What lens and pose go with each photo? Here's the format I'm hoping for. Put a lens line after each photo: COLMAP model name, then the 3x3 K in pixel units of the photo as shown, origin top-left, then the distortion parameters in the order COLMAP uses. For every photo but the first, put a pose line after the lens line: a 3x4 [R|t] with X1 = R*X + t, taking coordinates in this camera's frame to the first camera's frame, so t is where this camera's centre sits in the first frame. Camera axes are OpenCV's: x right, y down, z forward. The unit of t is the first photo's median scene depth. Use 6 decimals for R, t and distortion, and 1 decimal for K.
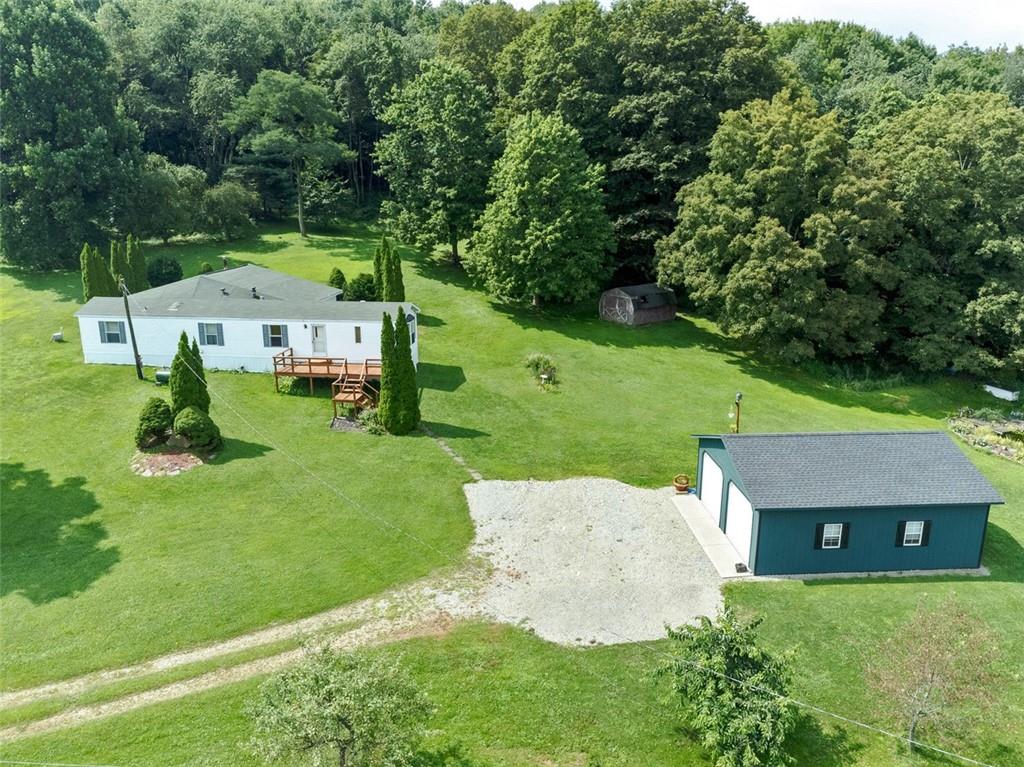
lens RADIAL K [[745.8, 0, 504.1], [0, 745.8, 377.1], [0, 0, 1]] dist [-0.017395, 0.005506]
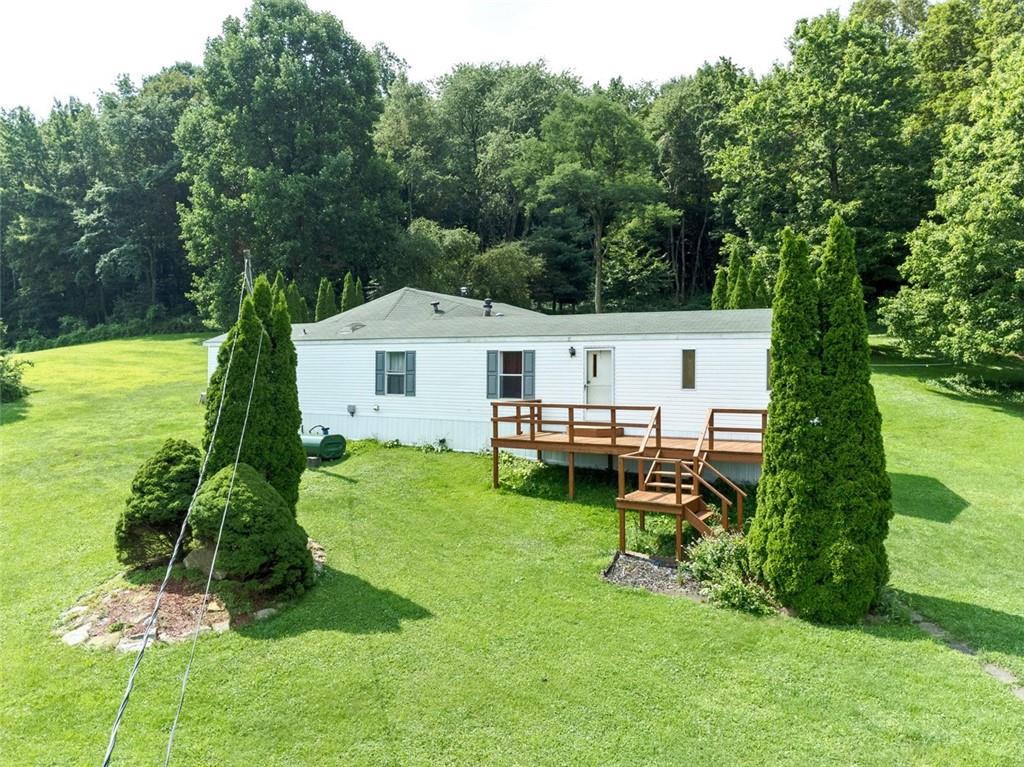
lens RADIAL K [[745.8, 0, 508.0], [0, 745.8, 380.5], [0, 0, 1]] dist [-0.017395, 0.005506]
pose [[0.922645, 0.010802, -0.385499, -0.138297], [-0.106493, 0.967877, -0.227756, 0.061795], [0.370655, 0.251191, 0.894158, 0.633279]]
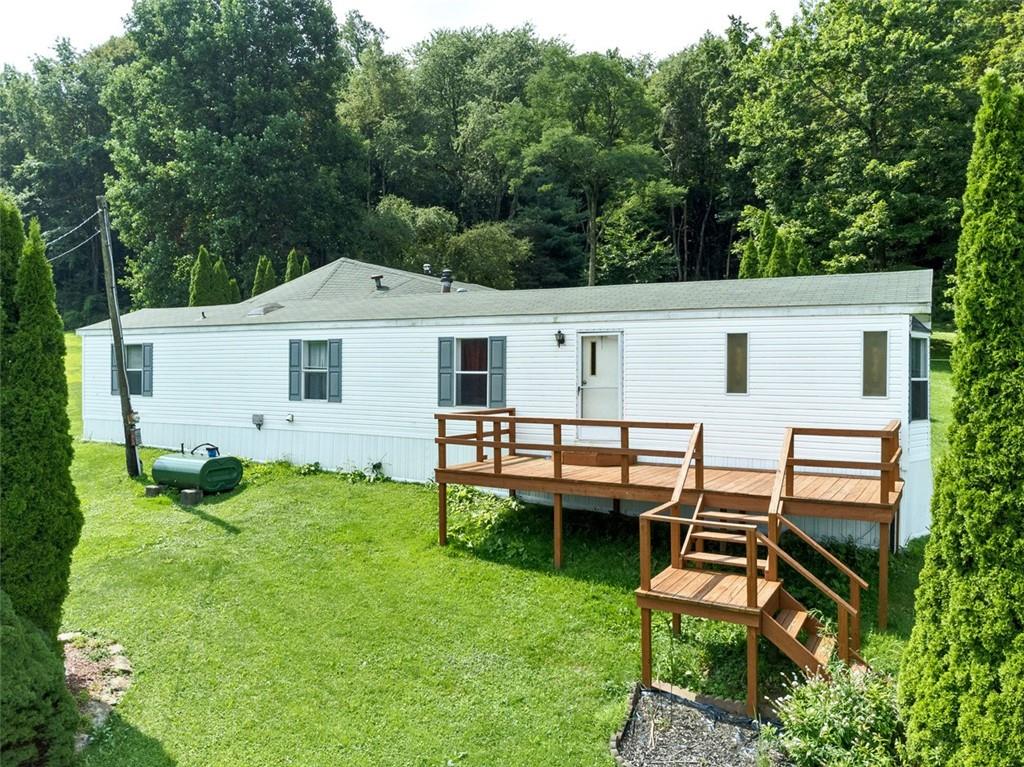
lens RADIAL K [[745.8, 0, 507.7], [0, 745.8, 379.9], [0, 0, 1]] dist [-0.017395, 0.005506]
pose [[0.926815, 0.010578, -0.375368, -0.185387], [-0.103743, 0.967912, -0.228874, 0.023688], [0.360902, 0.251066, 0.898173, 0.780953]]
